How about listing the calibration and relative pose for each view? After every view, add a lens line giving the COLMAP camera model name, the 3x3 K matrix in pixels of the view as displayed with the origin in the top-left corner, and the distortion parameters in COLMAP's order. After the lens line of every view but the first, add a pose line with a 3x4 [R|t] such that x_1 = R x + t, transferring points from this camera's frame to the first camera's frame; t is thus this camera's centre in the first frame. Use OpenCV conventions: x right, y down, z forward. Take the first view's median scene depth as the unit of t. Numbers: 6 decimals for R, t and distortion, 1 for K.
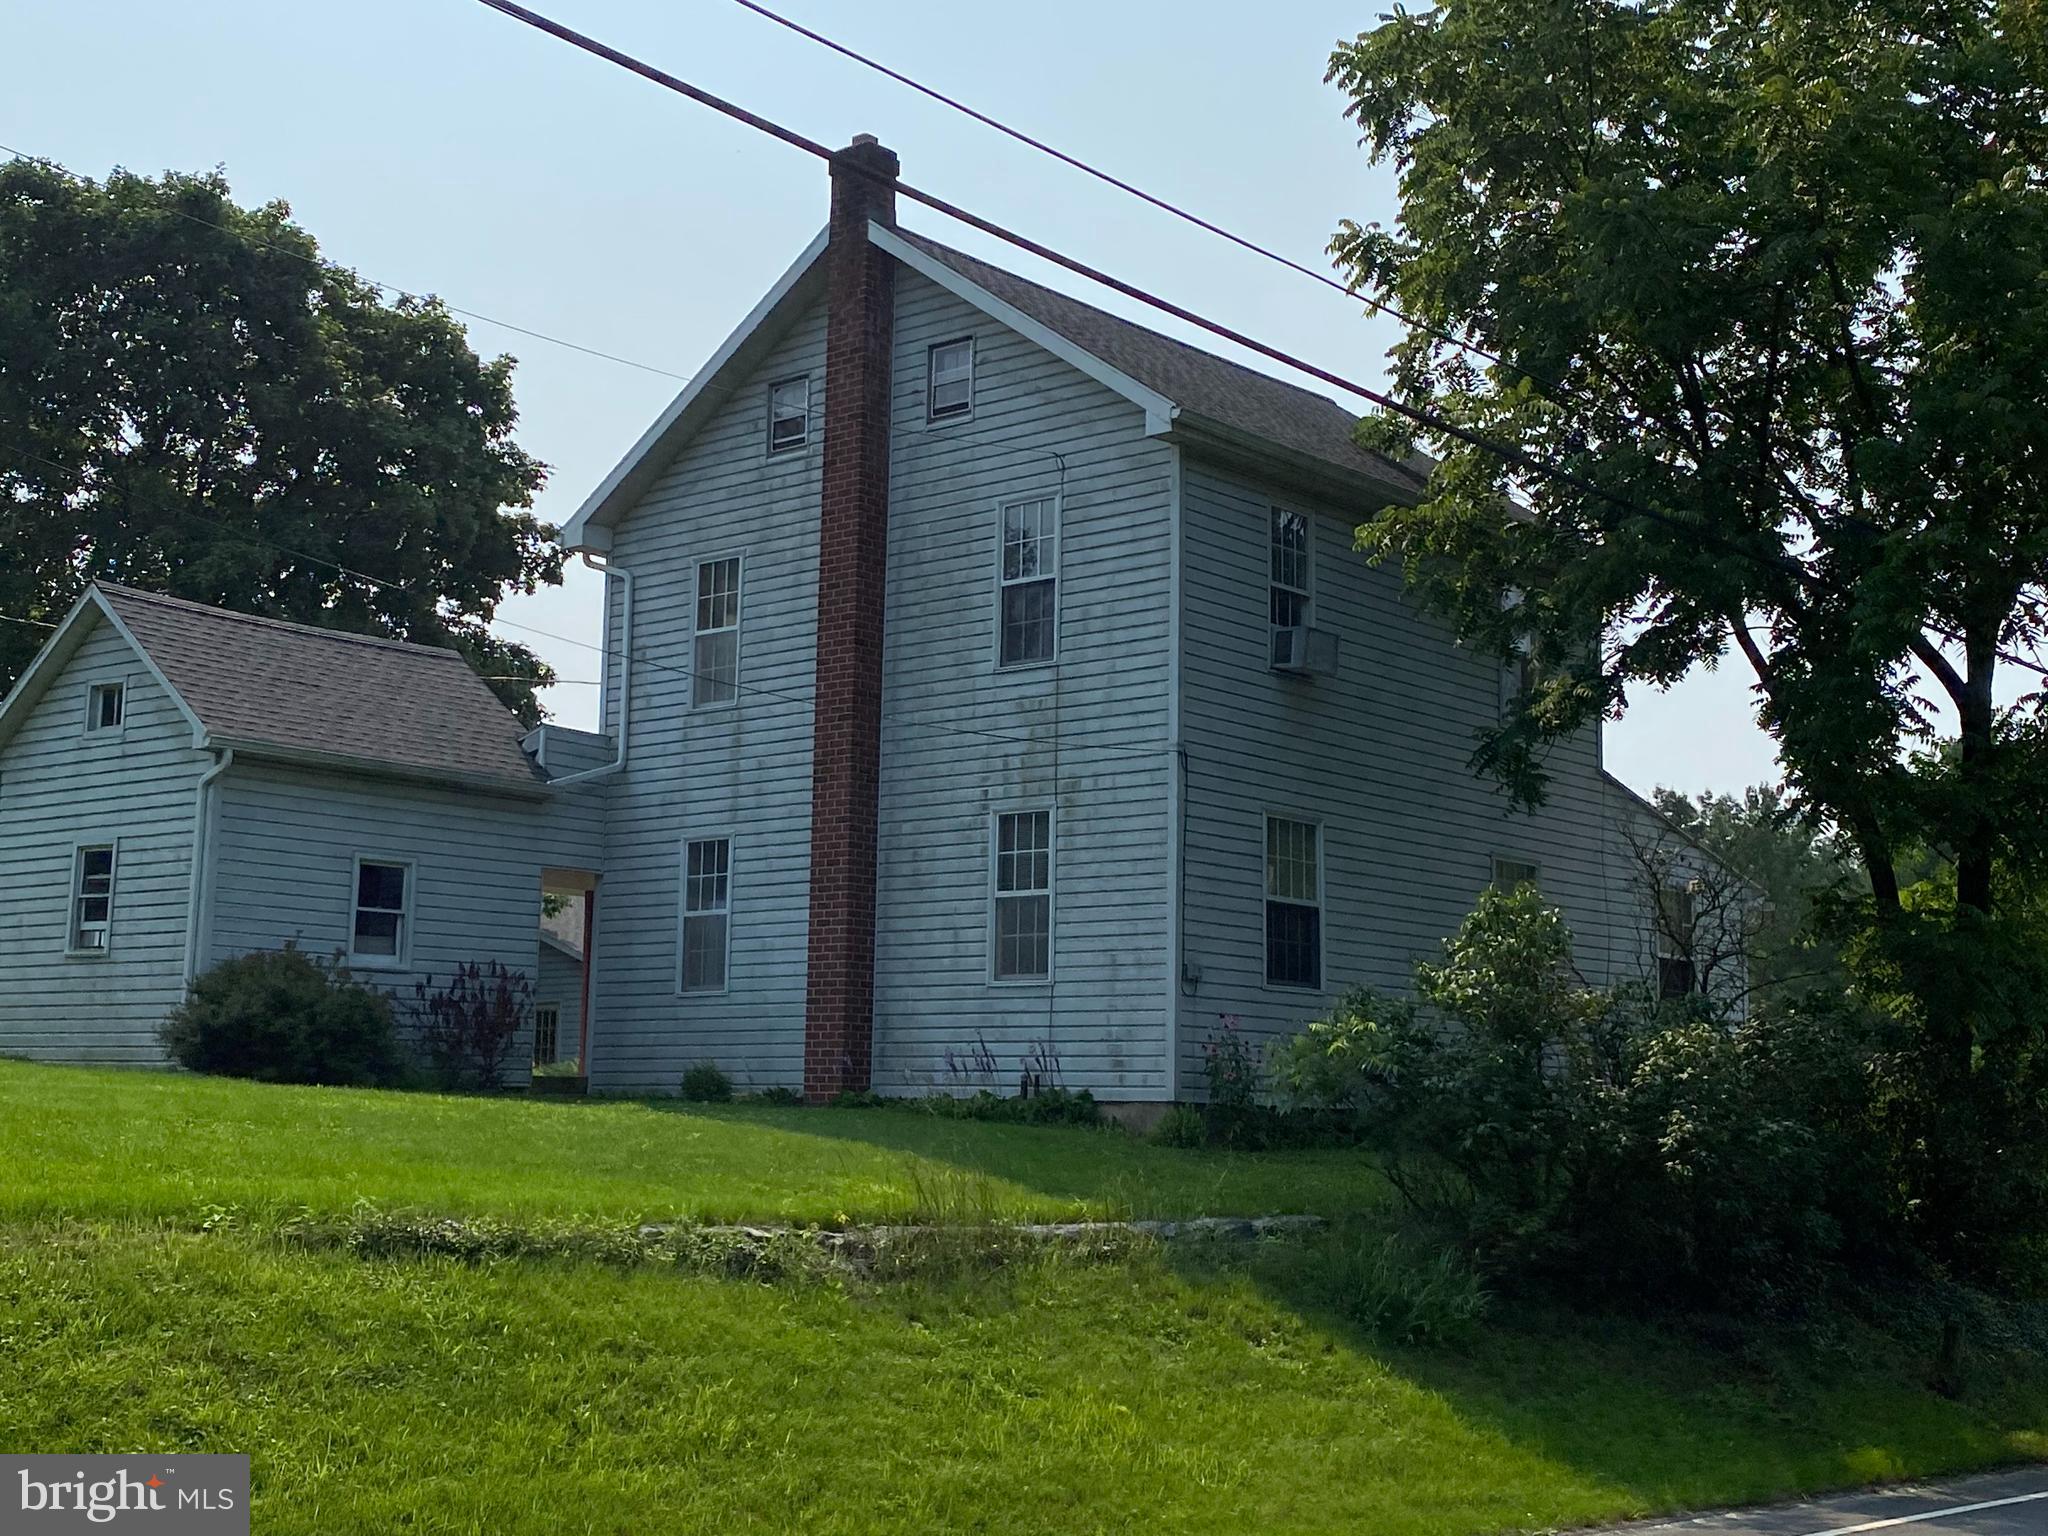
lens RADIAL K [[2490.6, 0, 1028.0], [0, 2490.6, 770.0], [0, 0, 1]] dist [-0.006665, 0.000000]
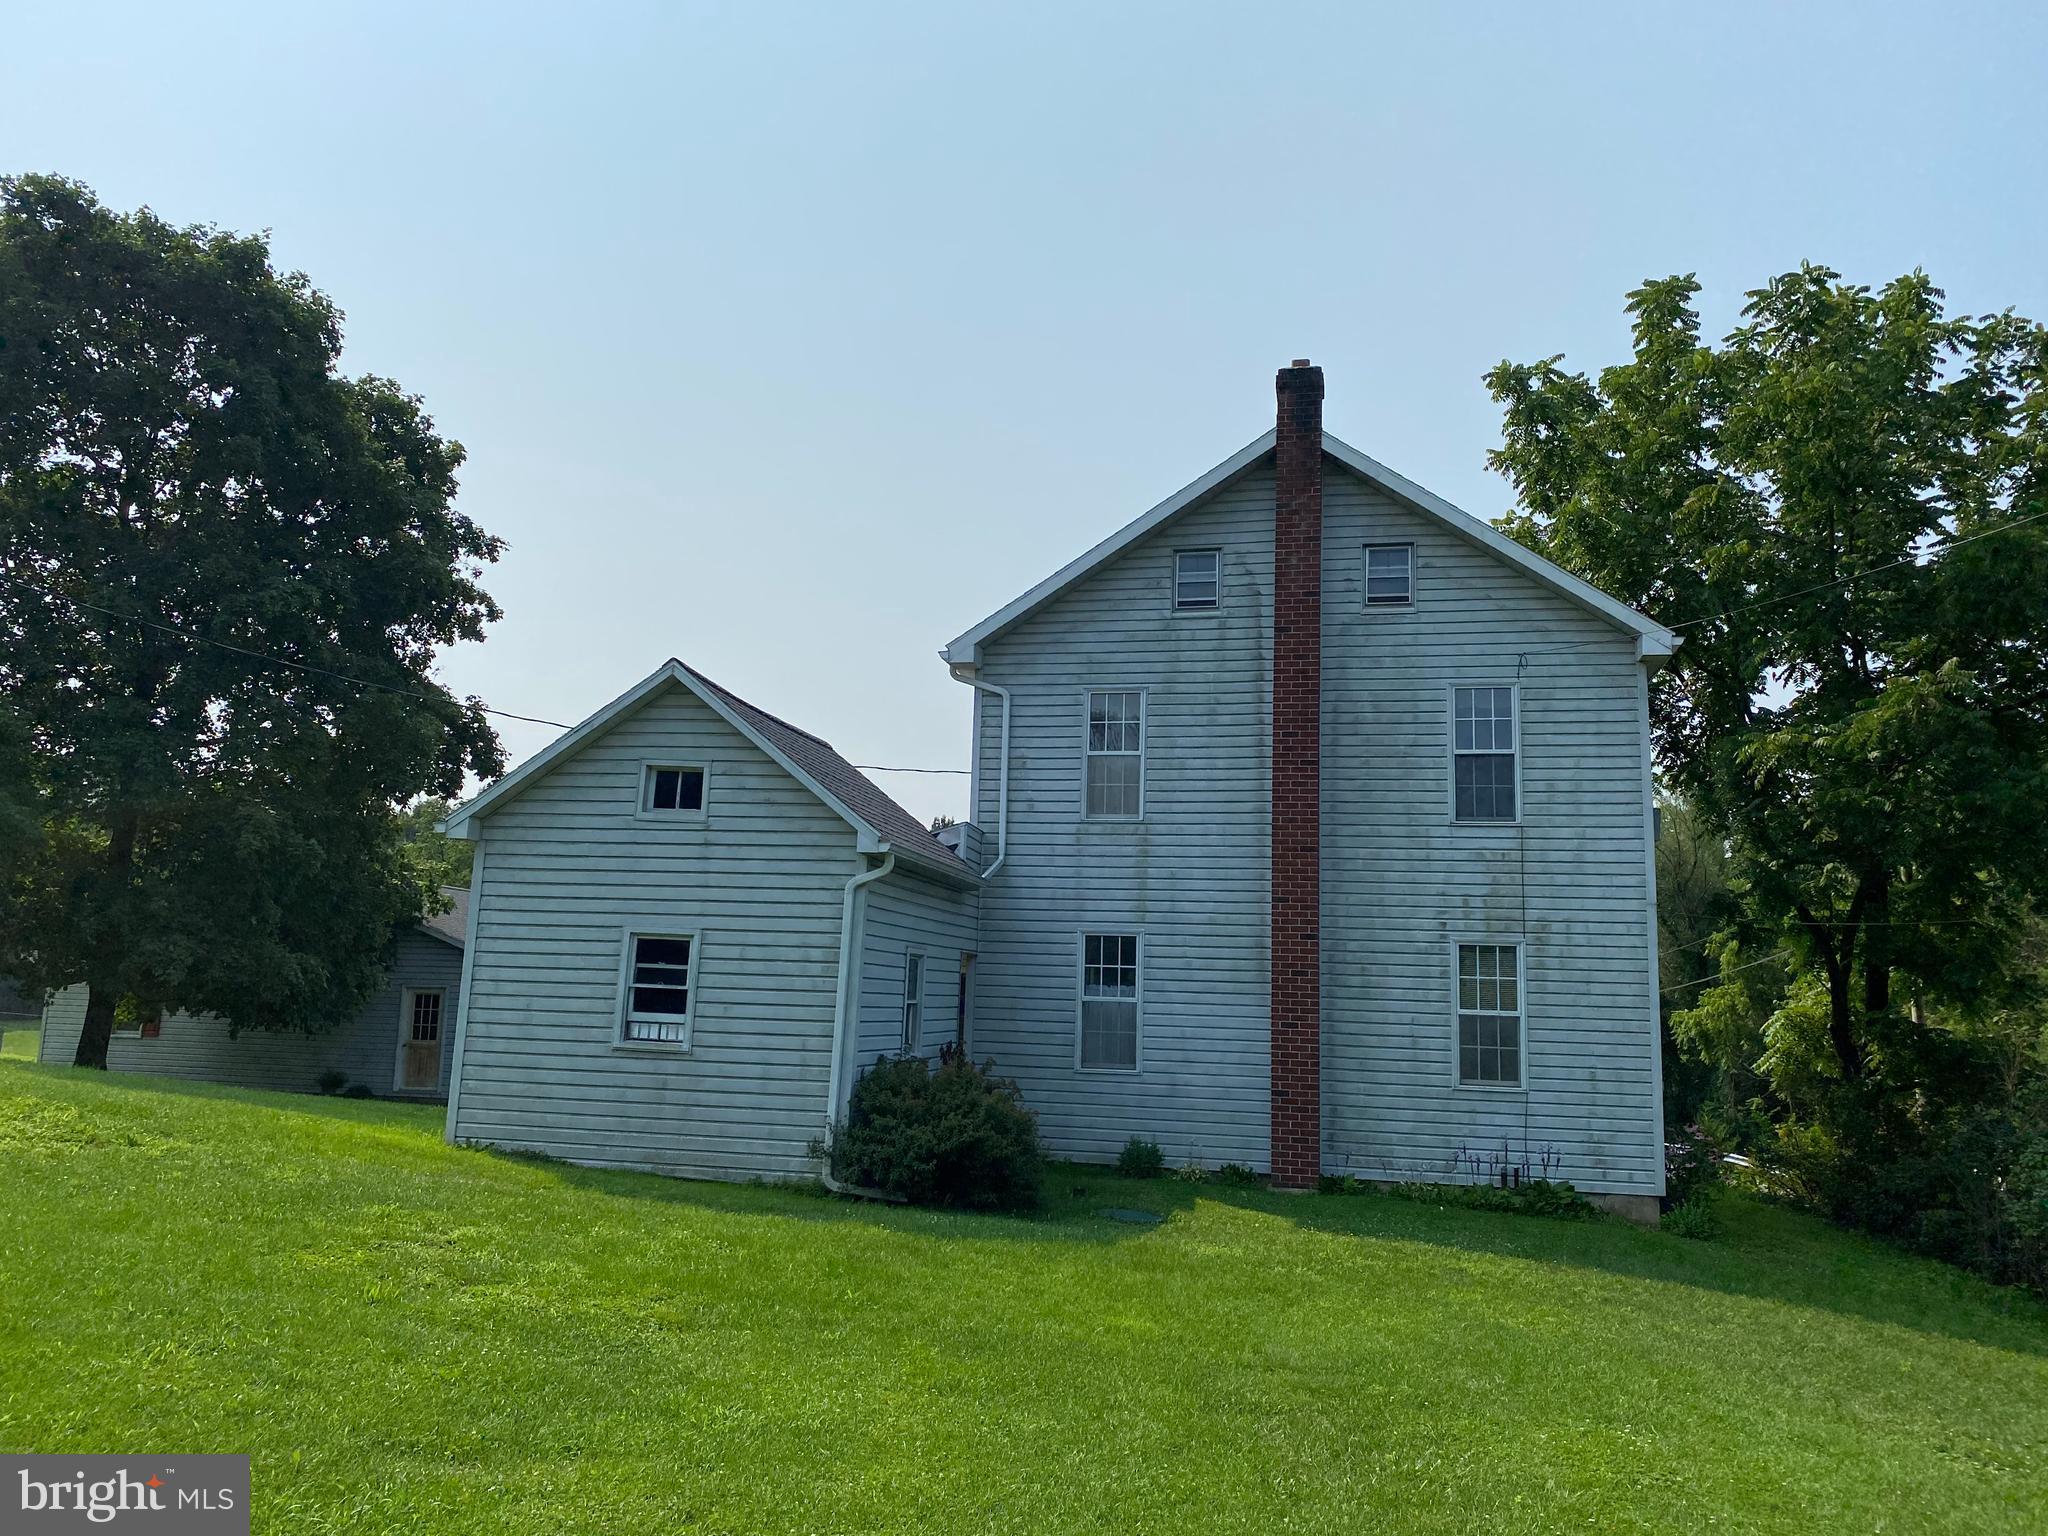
lens RADIAL K [[1534.9, 0, 1020.1], [0, 1534.9, 764.1], [0, 0, 1]] dist [0.032437, -0.052000]
pose [[0.894509, 0.085515, 0.438794, -0.520631], [-0.082334, 0.996257, -0.026313, -0.030863], [-0.439402, -0.012590, 0.898202, 0.408897]]
